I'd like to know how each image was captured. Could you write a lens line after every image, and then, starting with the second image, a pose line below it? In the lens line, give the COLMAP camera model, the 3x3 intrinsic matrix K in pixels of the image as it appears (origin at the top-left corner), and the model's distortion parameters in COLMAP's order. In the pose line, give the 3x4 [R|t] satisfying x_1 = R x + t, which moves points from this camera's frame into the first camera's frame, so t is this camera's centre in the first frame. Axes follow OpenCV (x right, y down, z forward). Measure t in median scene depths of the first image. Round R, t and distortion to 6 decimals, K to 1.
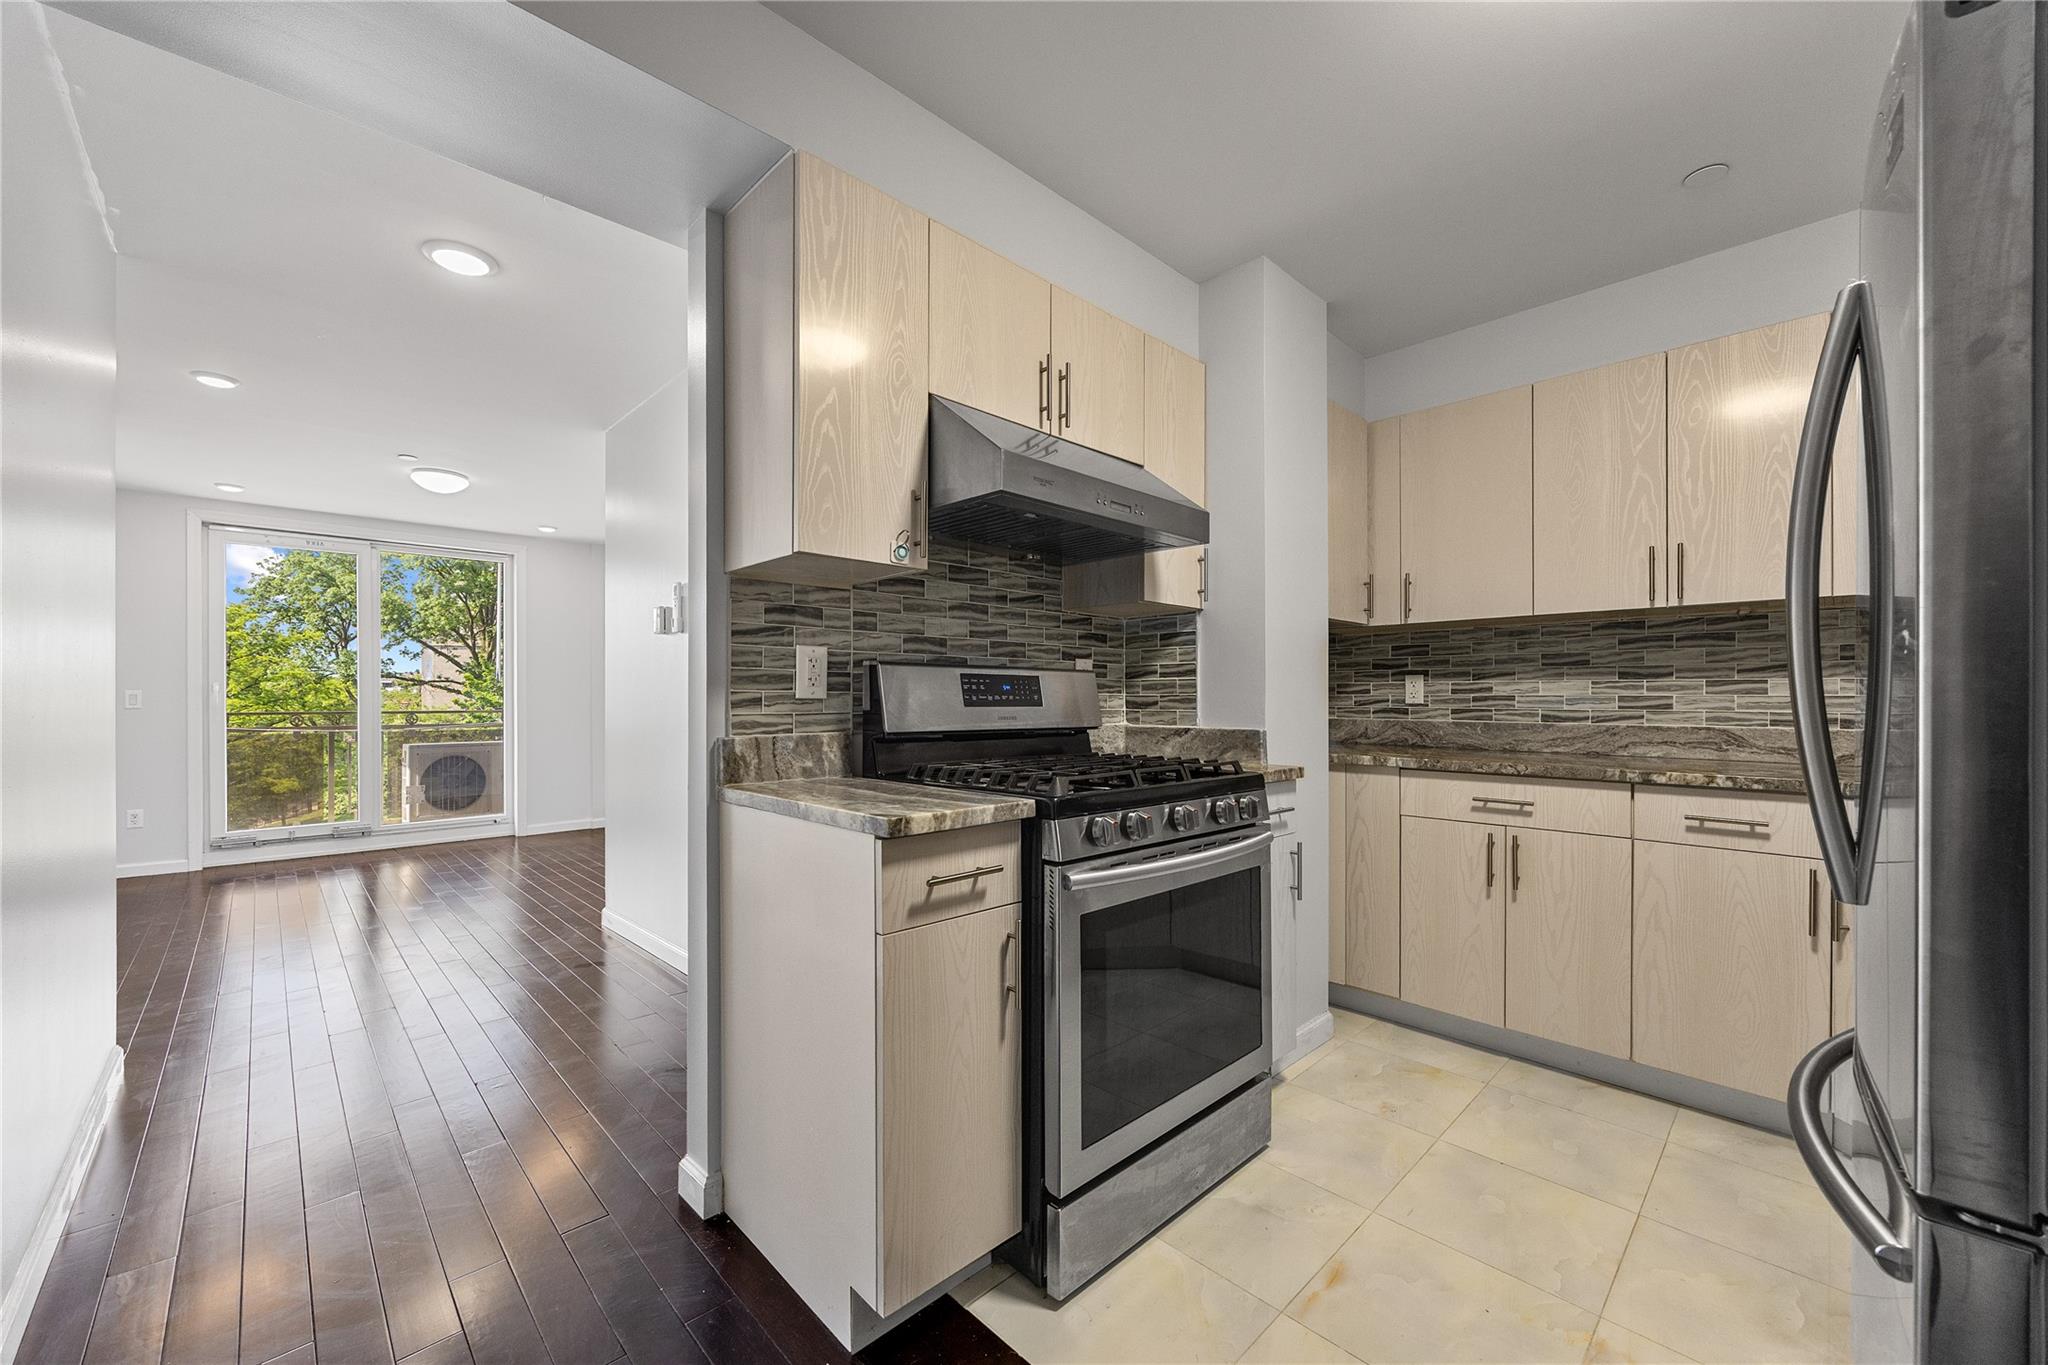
lens RADIAL K [[797.9, 0, 1023.4], [0, 797.9, 697.2], [0, 0, 1]] dist [0.001879, 0.000128]
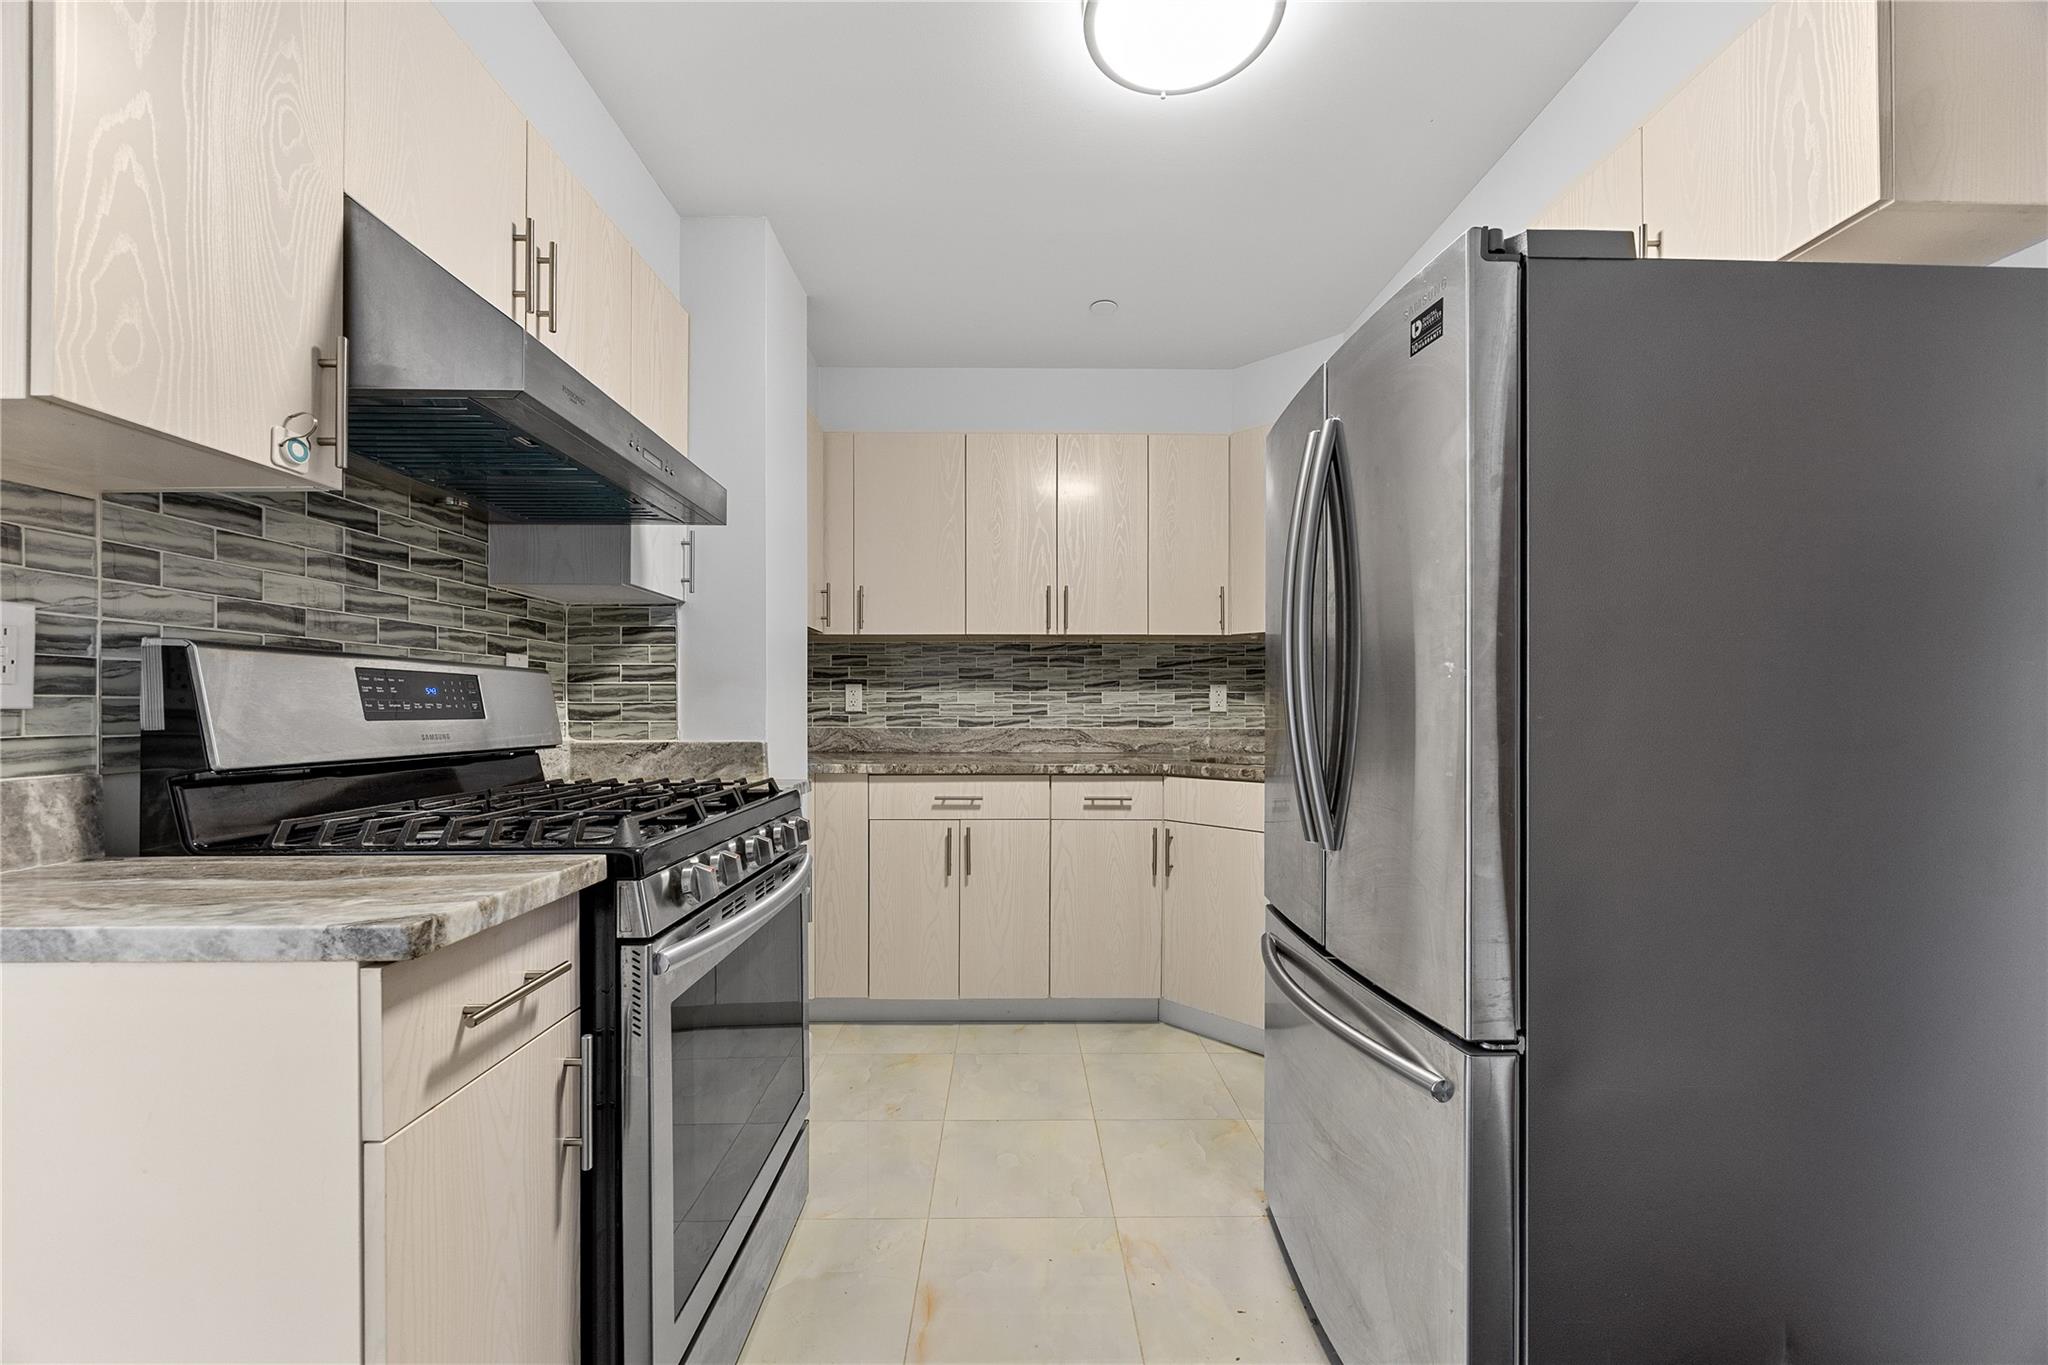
lens RADIAL K [[792.2, 0, 1025.8], [0, 792.2, 706.5], [0, 0, 1]] dist [0.001047, 0.000214]
pose [[0.686732, -0.001105, 0.726909, -0.159886], [-0.000209, 0.999999, 0.001718, -0.000408], [-0.726910, -0.001332, 0.686731, 0.181807]]
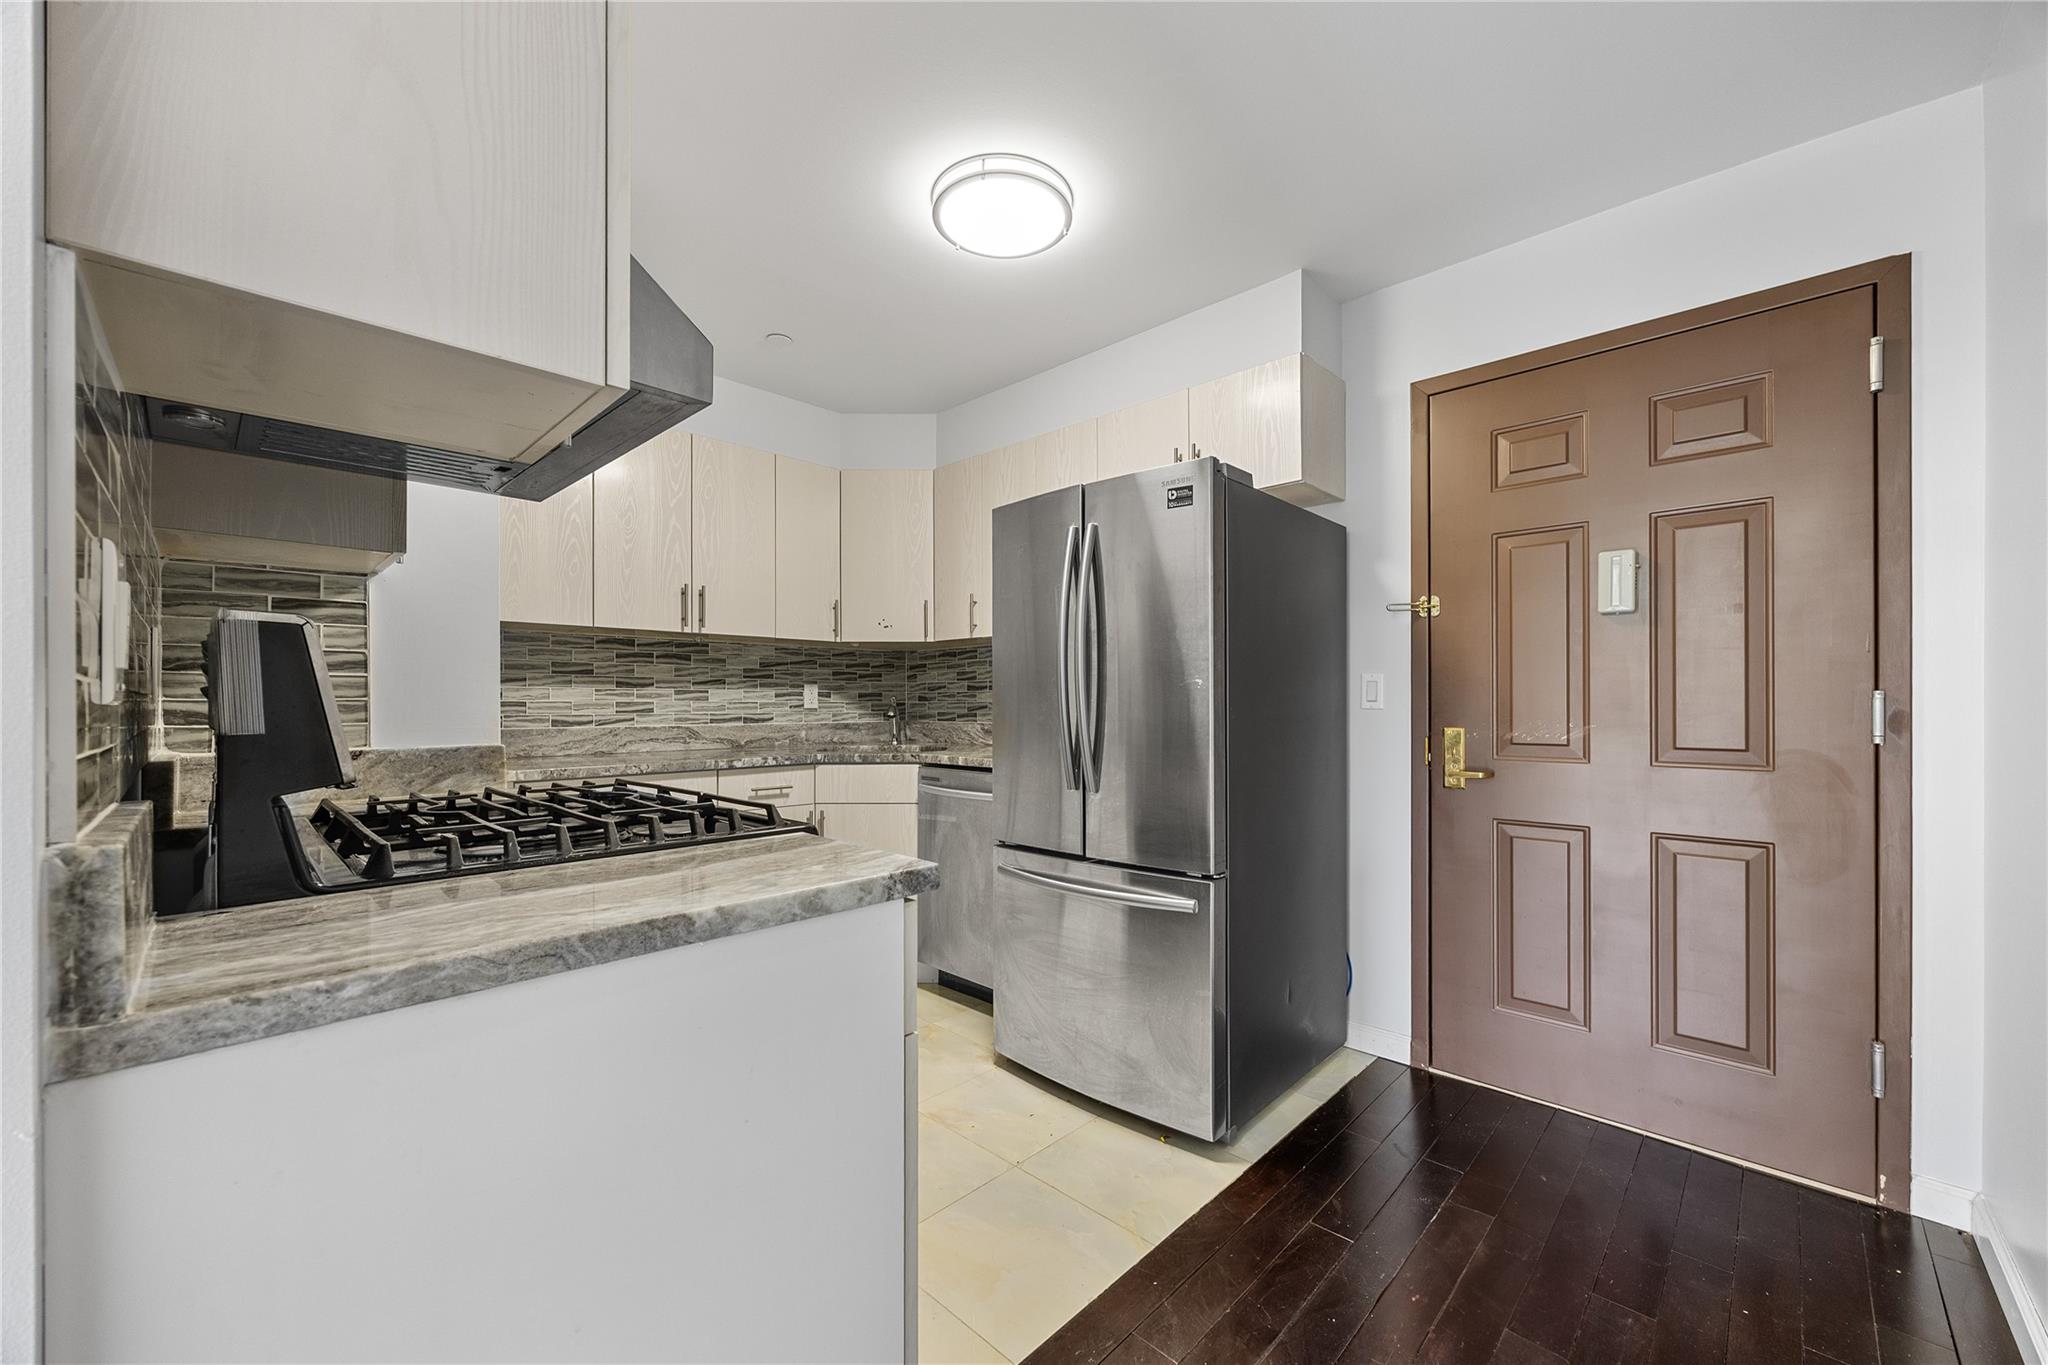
lens RADIAL K [[797.9, 0, 1023.4], [0, 797.9, 697.2], [0, 0, 1]] dist [0.001879, 0.000128]
pose [[-0.031545, 0.006817, 0.999479, -0.537560], [0.001764, 0.999976, -0.006764, 0.000477], [-0.999501, 0.001550, -0.031556, 0.549984]]
